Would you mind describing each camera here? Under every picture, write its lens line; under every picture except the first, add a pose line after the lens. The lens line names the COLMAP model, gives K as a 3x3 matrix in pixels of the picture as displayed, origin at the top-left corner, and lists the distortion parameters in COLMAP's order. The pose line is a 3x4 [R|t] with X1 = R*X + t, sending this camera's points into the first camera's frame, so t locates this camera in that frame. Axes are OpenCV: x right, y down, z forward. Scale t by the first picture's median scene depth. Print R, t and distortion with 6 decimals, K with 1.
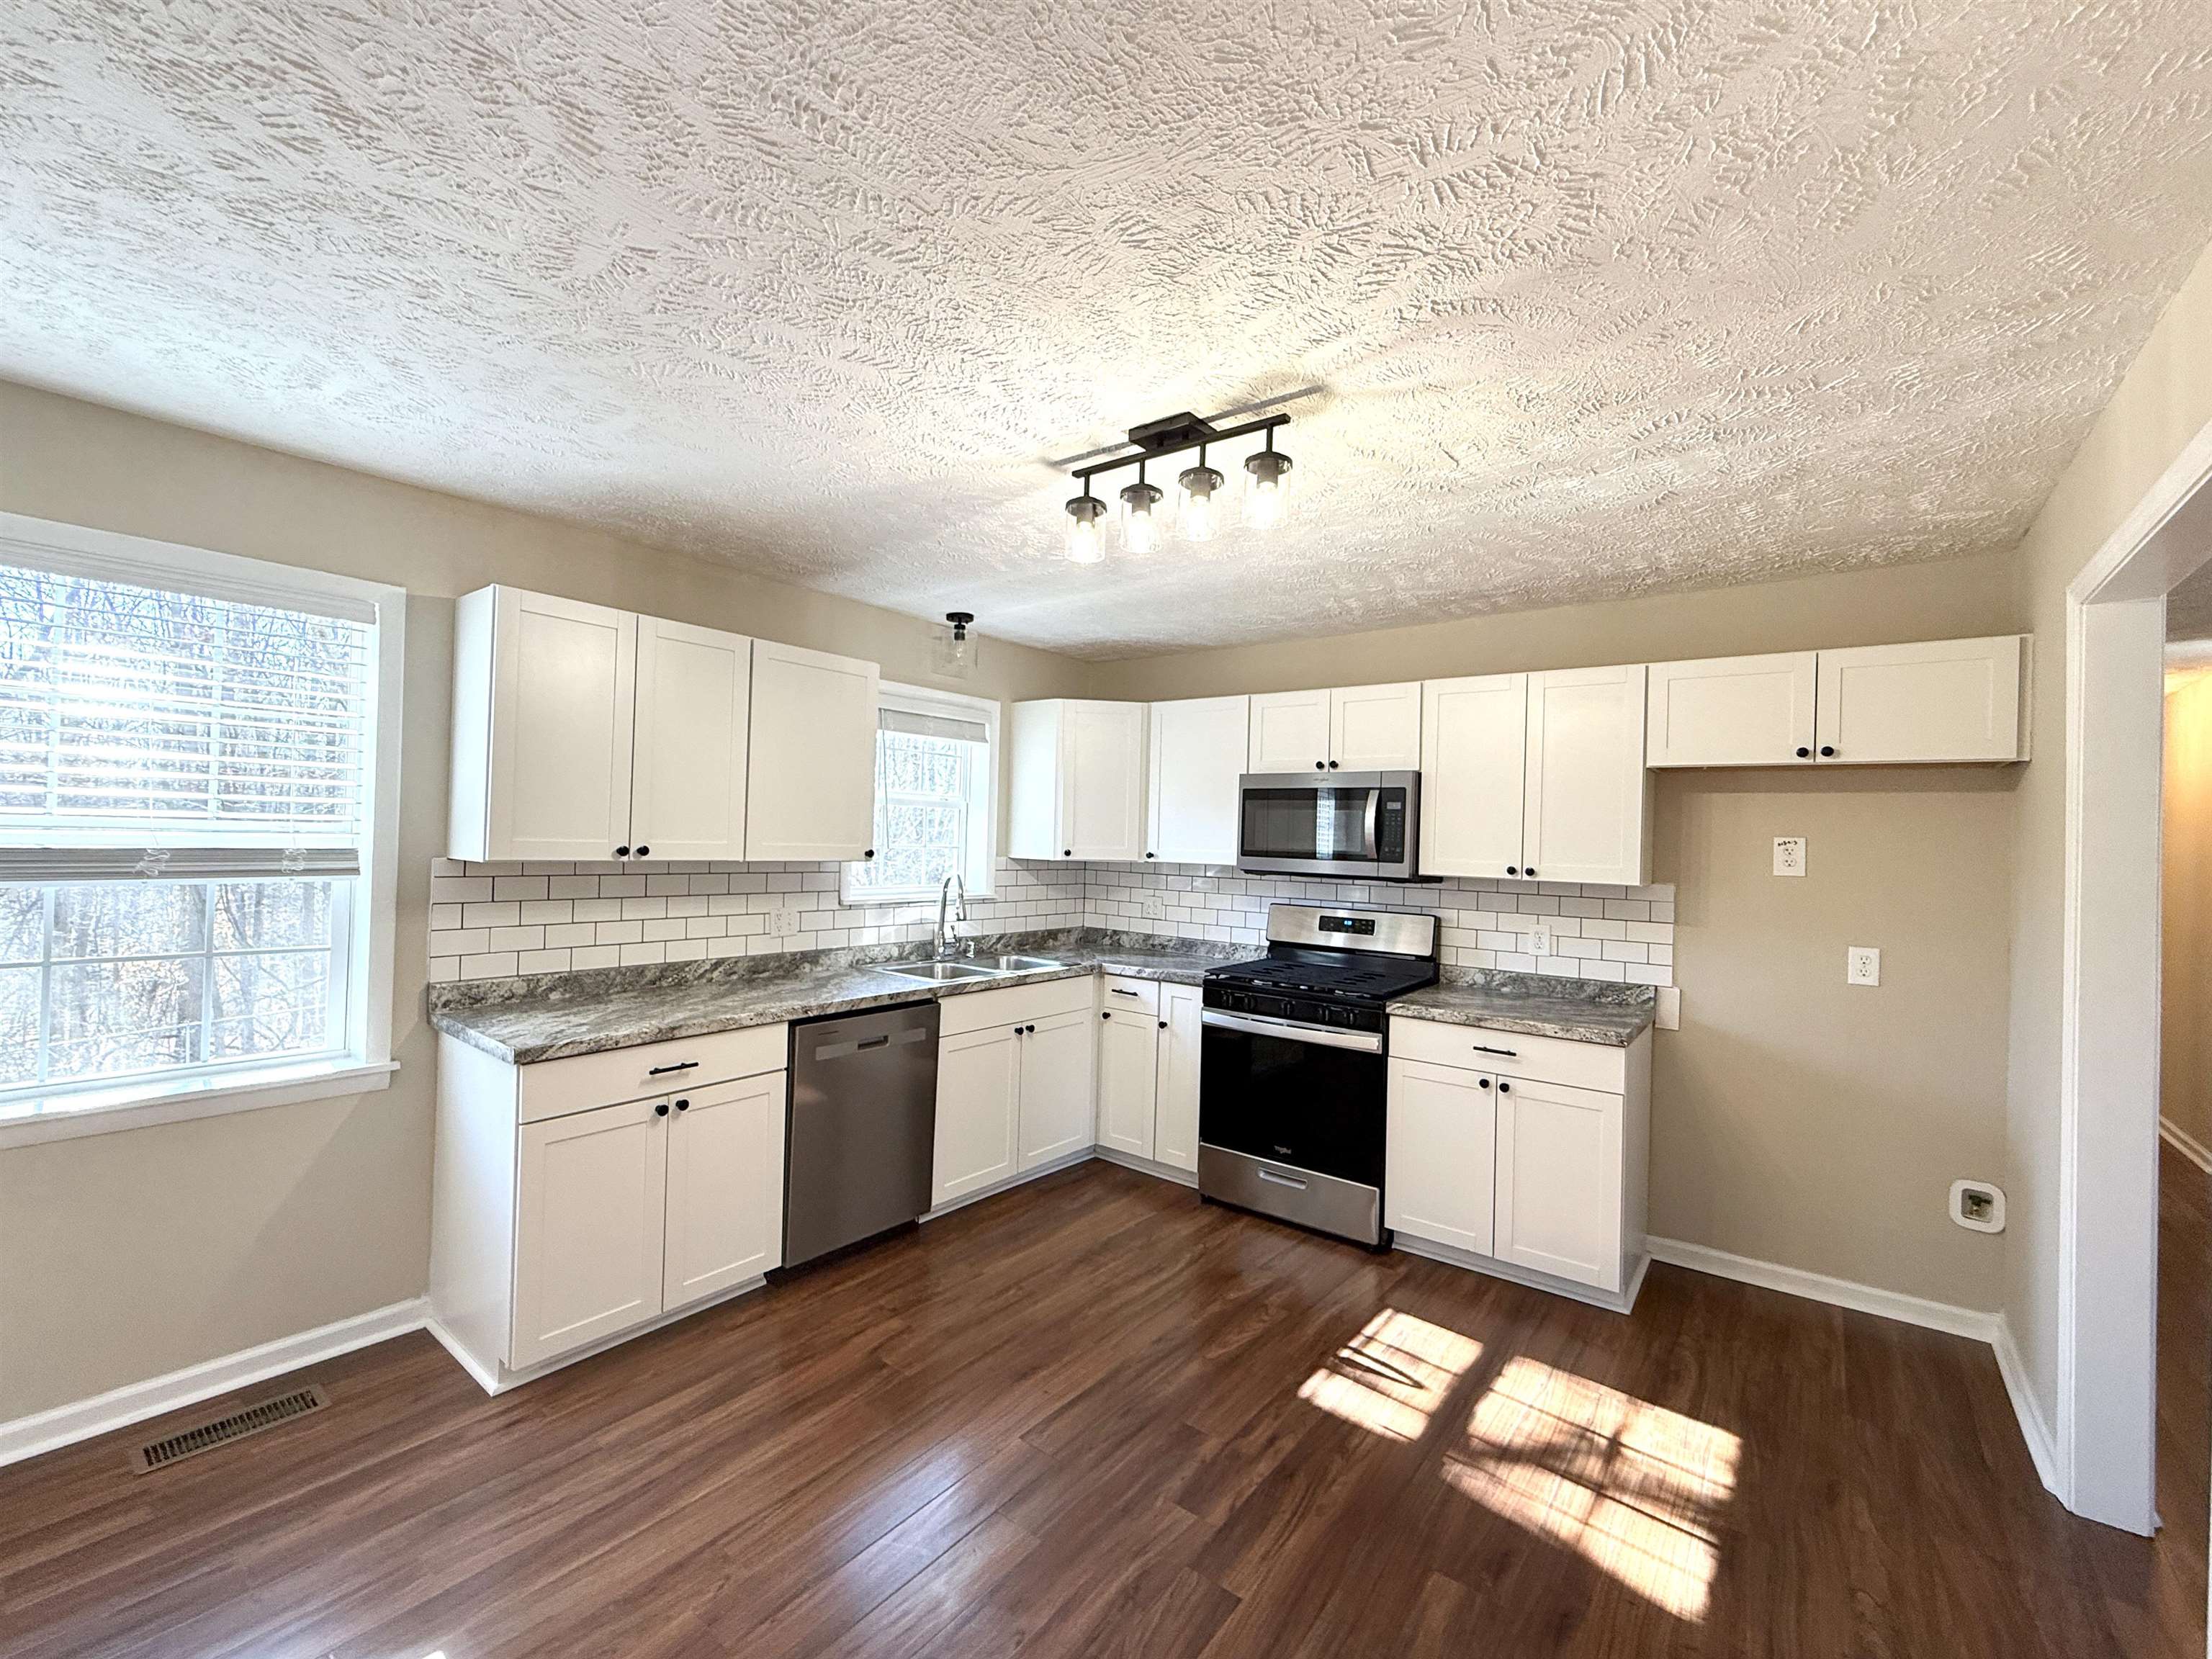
lens RADIAL K [[885.8, 0, 1120.6], [0, 885.8, 836.7], [0, 0, 1]] dist [0.000508, 0.000917]
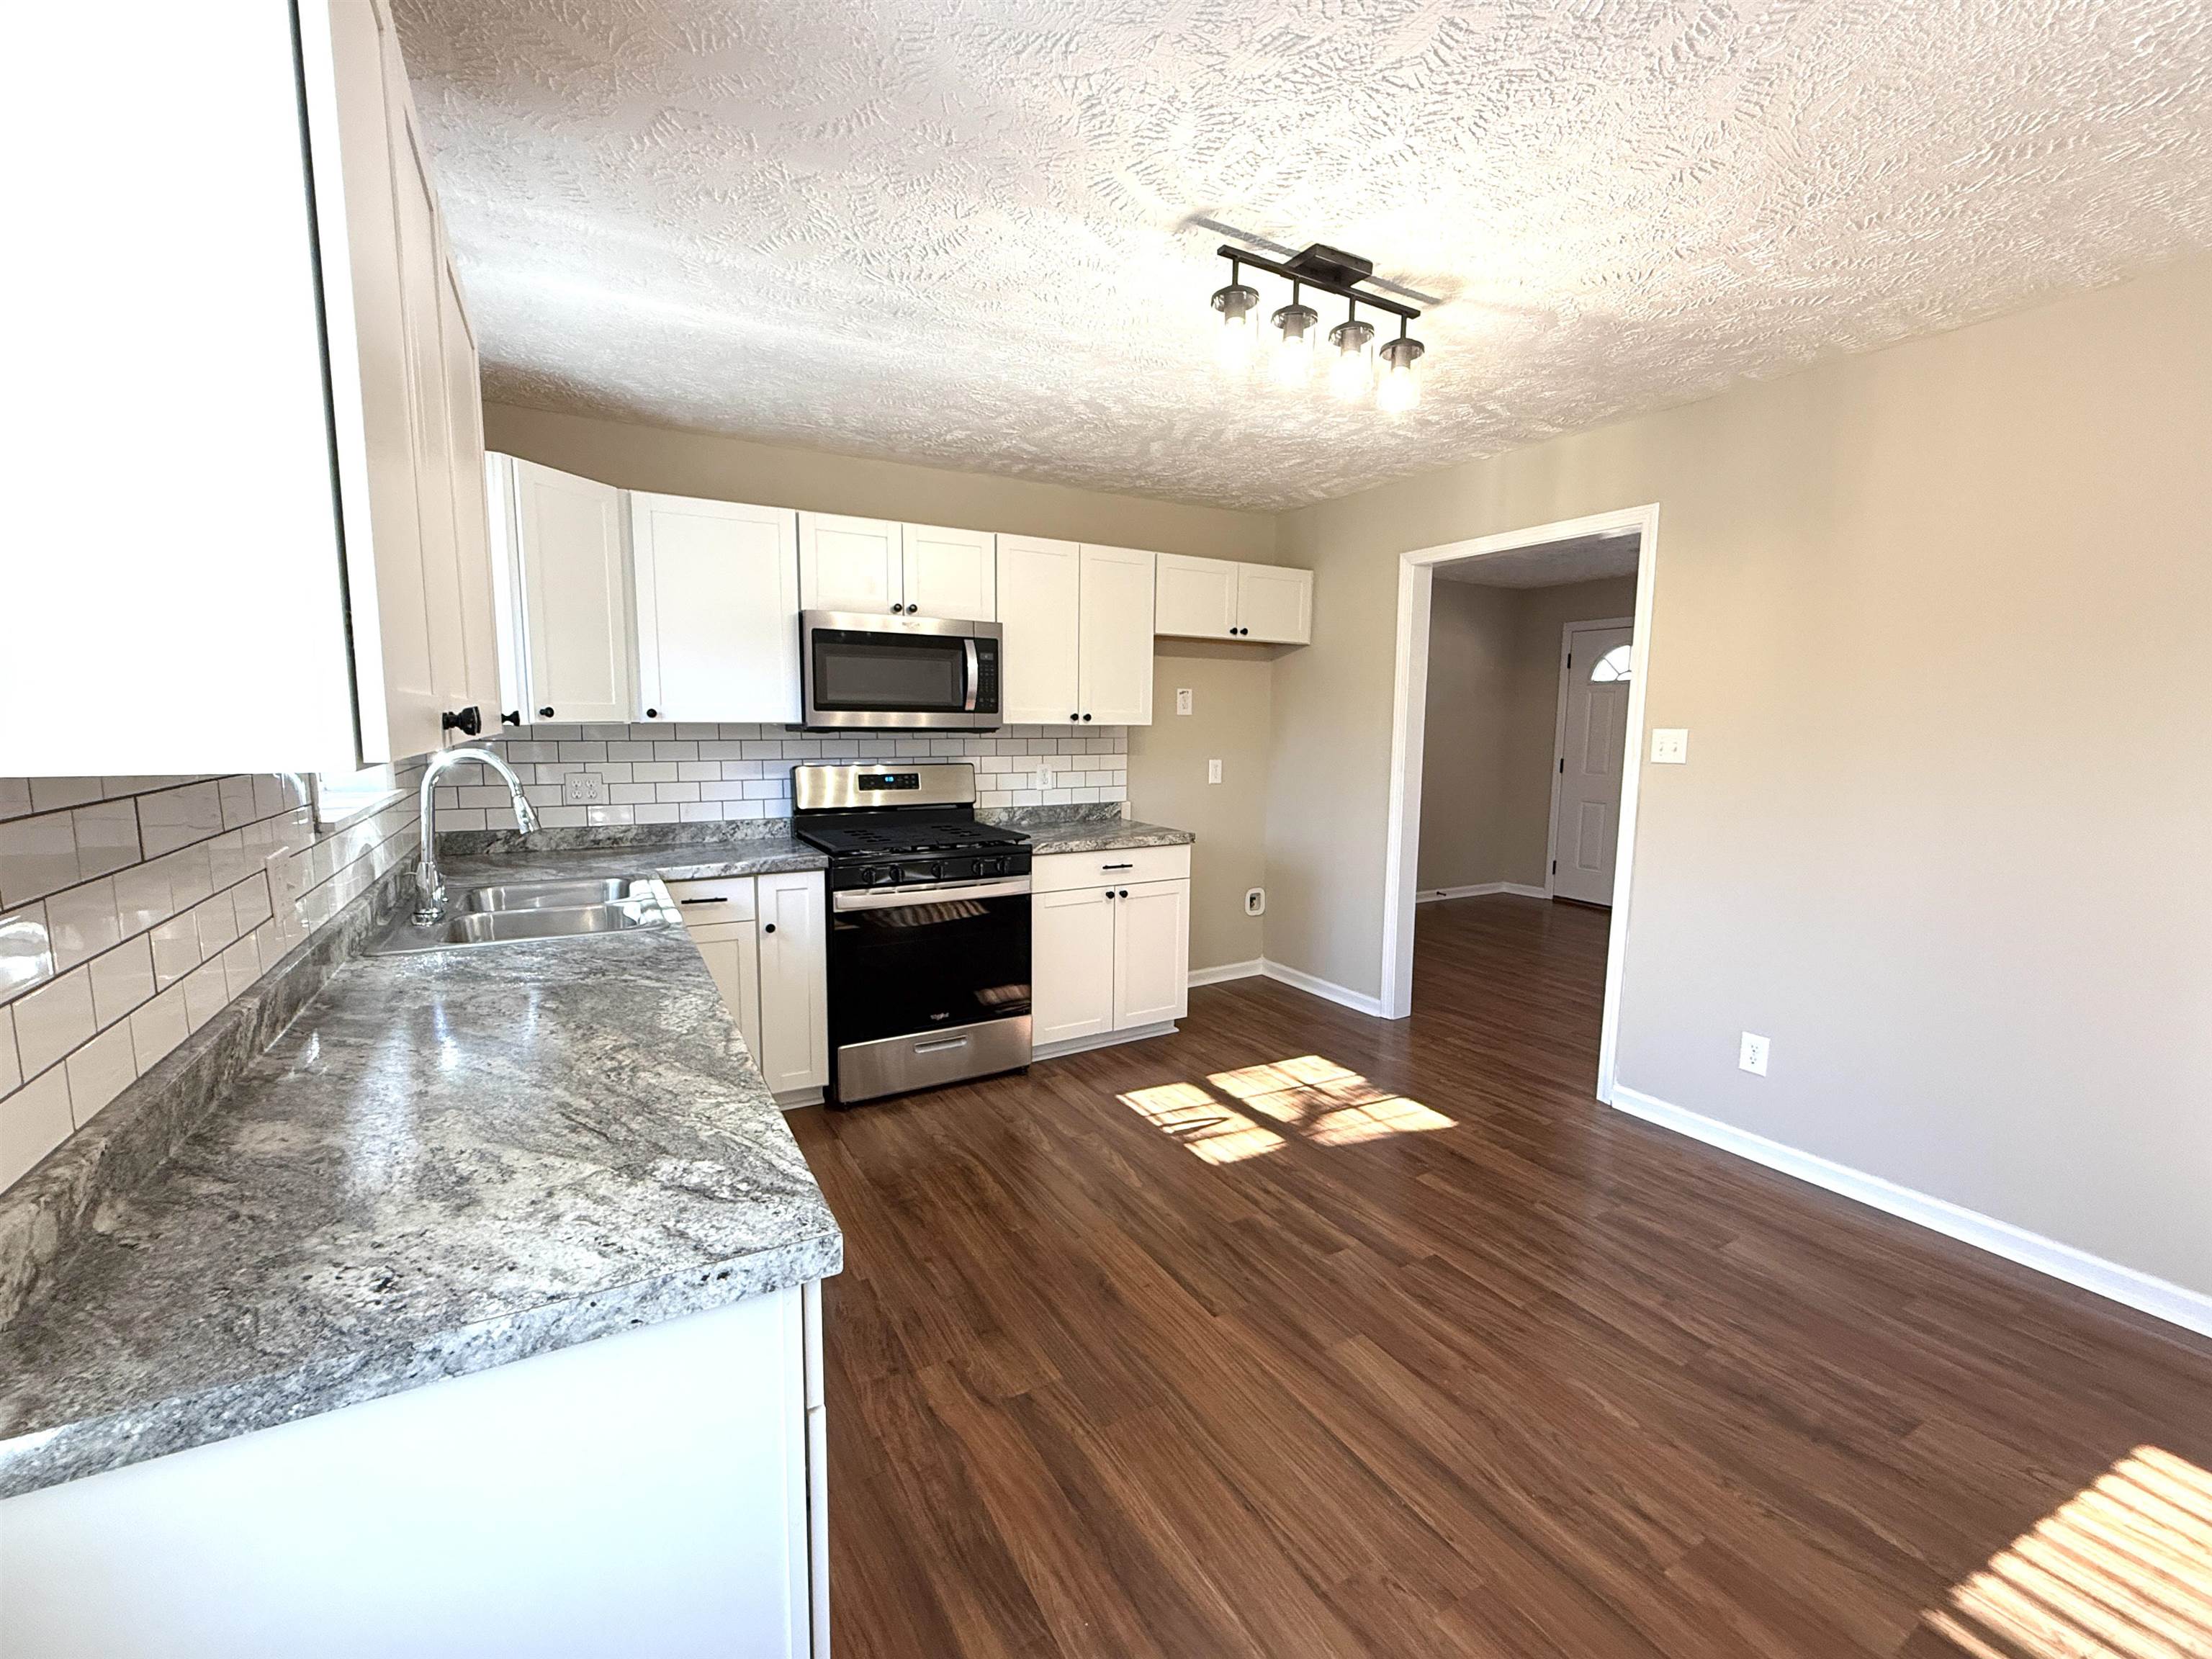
lens RADIAL K [[885.8, 0, 1110.7], [0, 885.8, 822.5], [0, 0, 1]] dist [0.000508, 0.000917]
pose [[0.423029, -0.135419, 0.895940, -0.667198], [-0.000755, 0.988716, 0.149798, 0.000915], [-0.906116, -0.064045, 0.418153, 0.514564]]
